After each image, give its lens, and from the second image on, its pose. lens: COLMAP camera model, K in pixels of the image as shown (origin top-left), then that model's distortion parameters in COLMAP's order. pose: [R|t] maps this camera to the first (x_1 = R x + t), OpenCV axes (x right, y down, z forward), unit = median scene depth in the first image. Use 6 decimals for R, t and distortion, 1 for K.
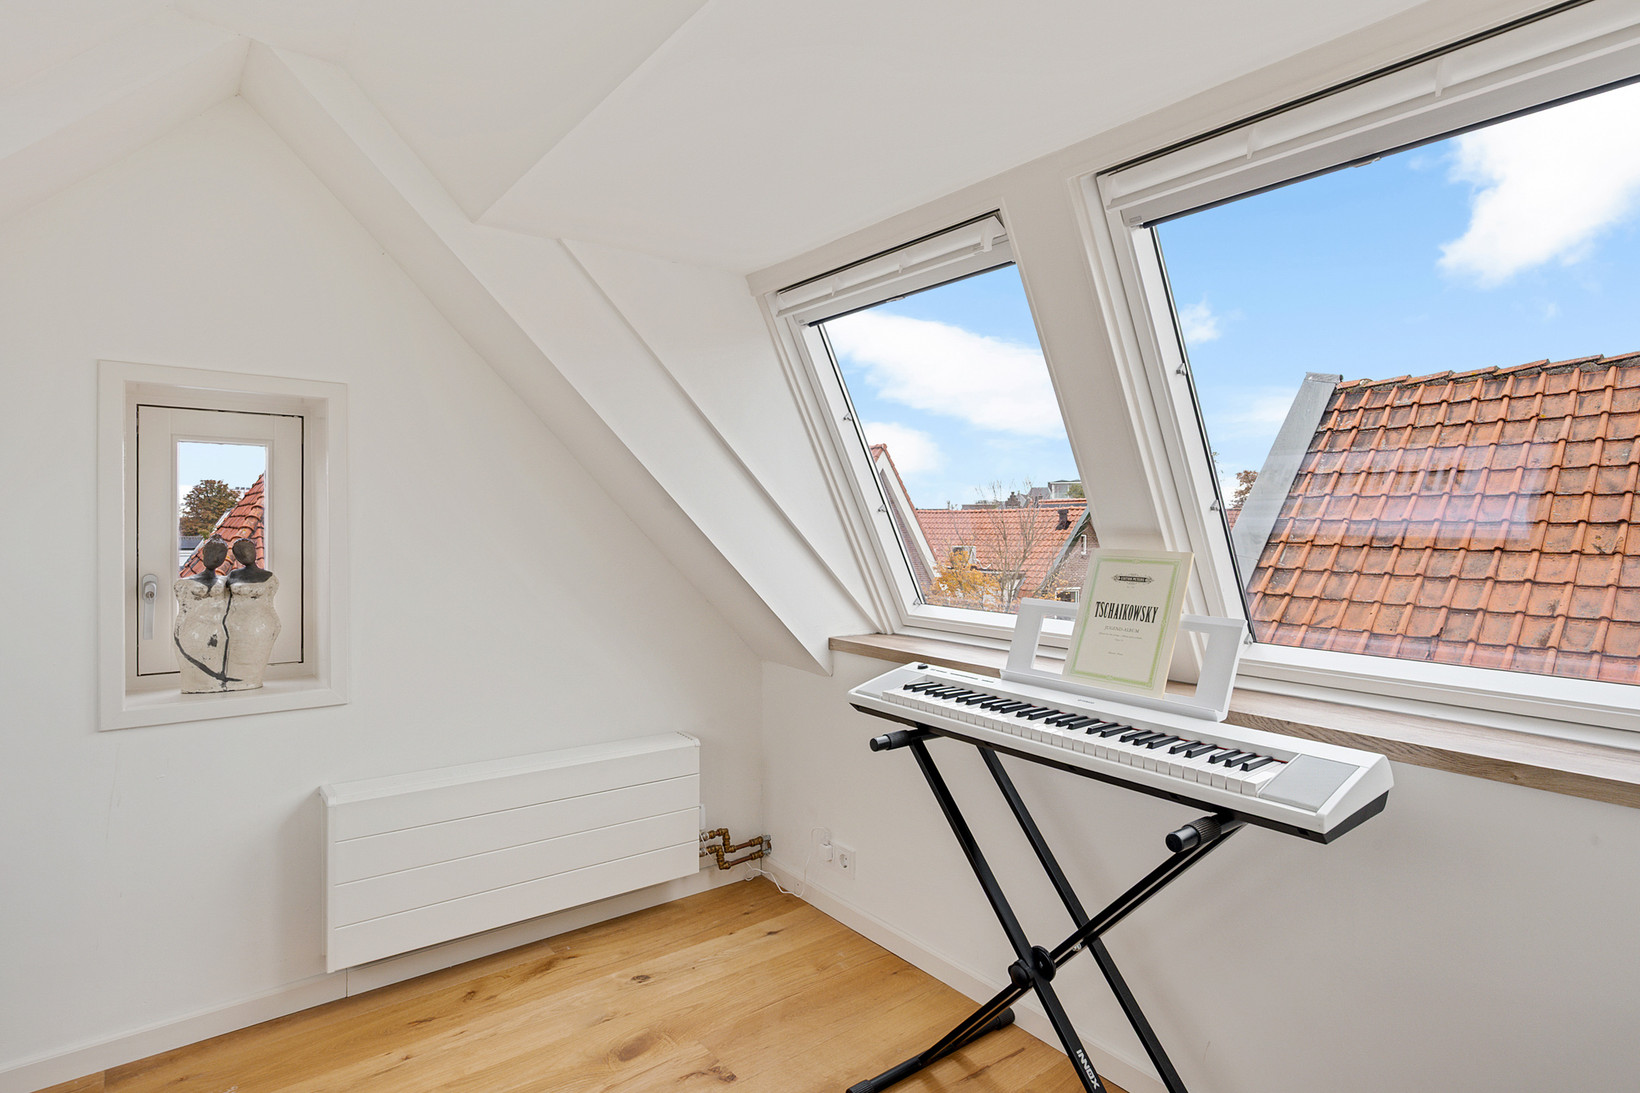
lens RADIAL K [[803.0, 0, 827.3], [0, 803.0, 538.2], [0, 0, 1]] dist [-0.001010, -0.000114]
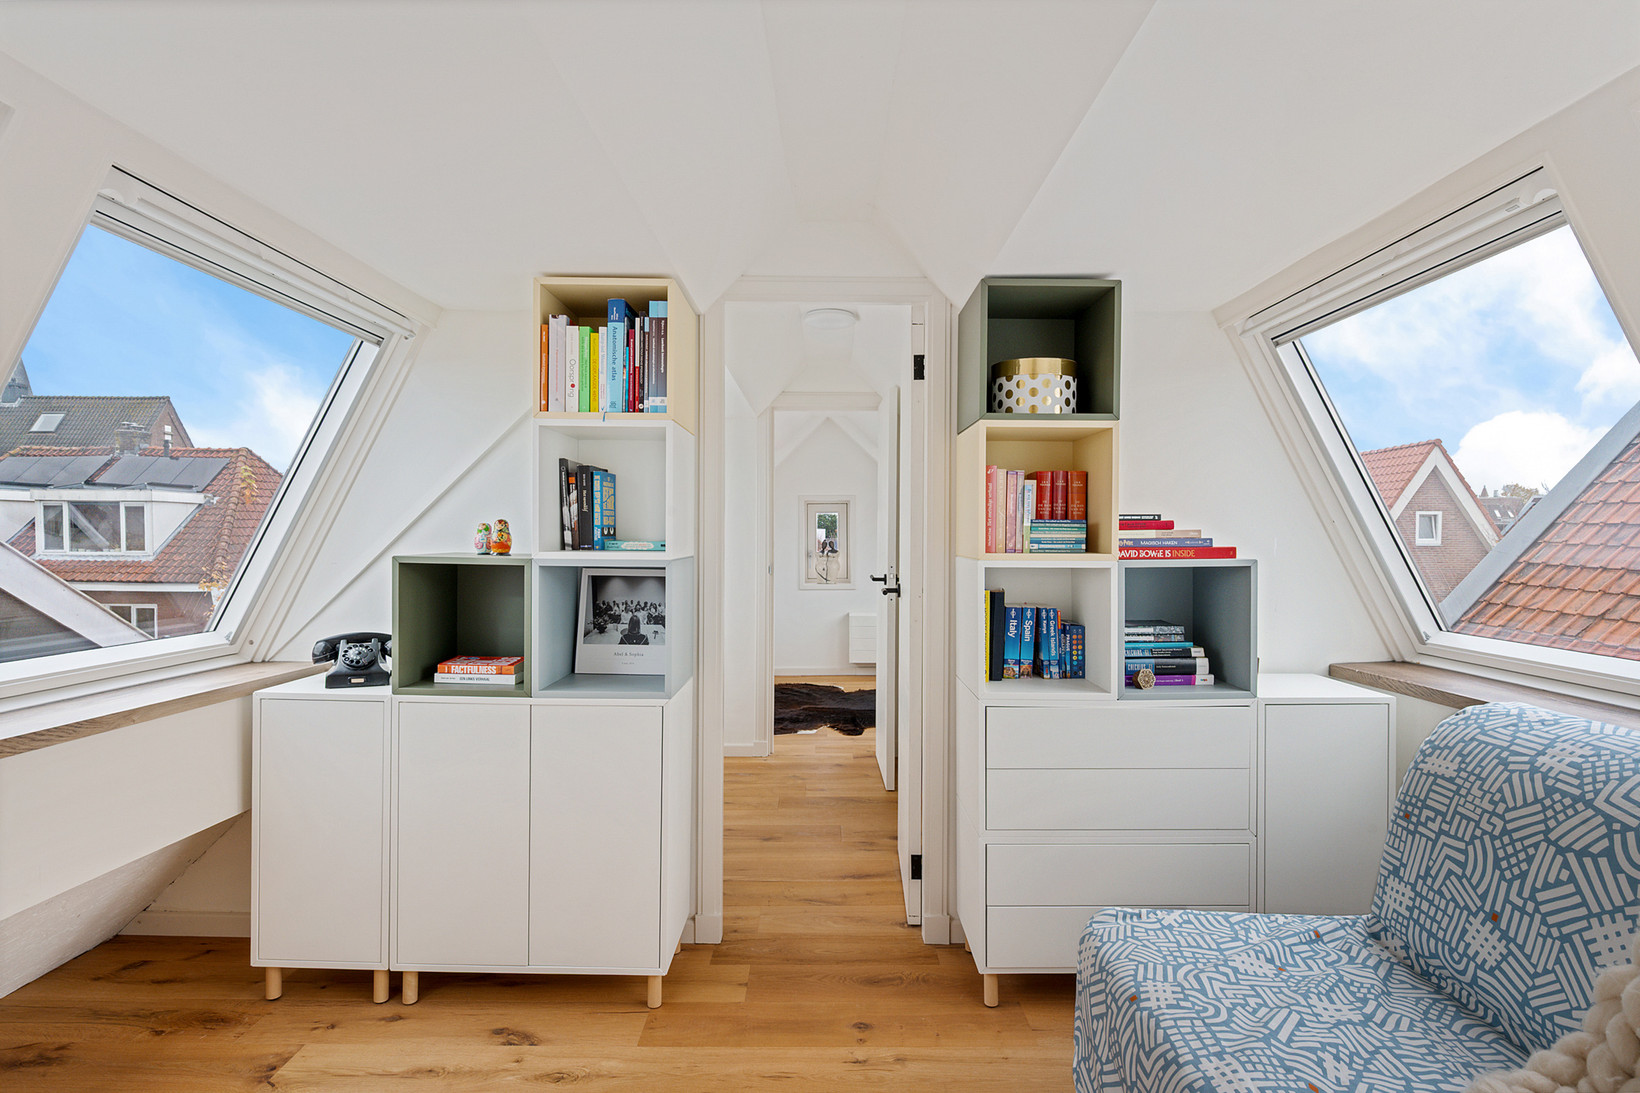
lens RADIAL K [[803.0, 0, 827.3], [0, 803.0, 538.2], [0, 0, 1]] dist [-0.001010, -0.000114]
pose [[0.781957, -0.010202, -0.623248, 1.282530], [0.003195, 0.999919, -0.012359, 0.030783], [0.623324, 0.007673, 0.781926, -1.552416]]
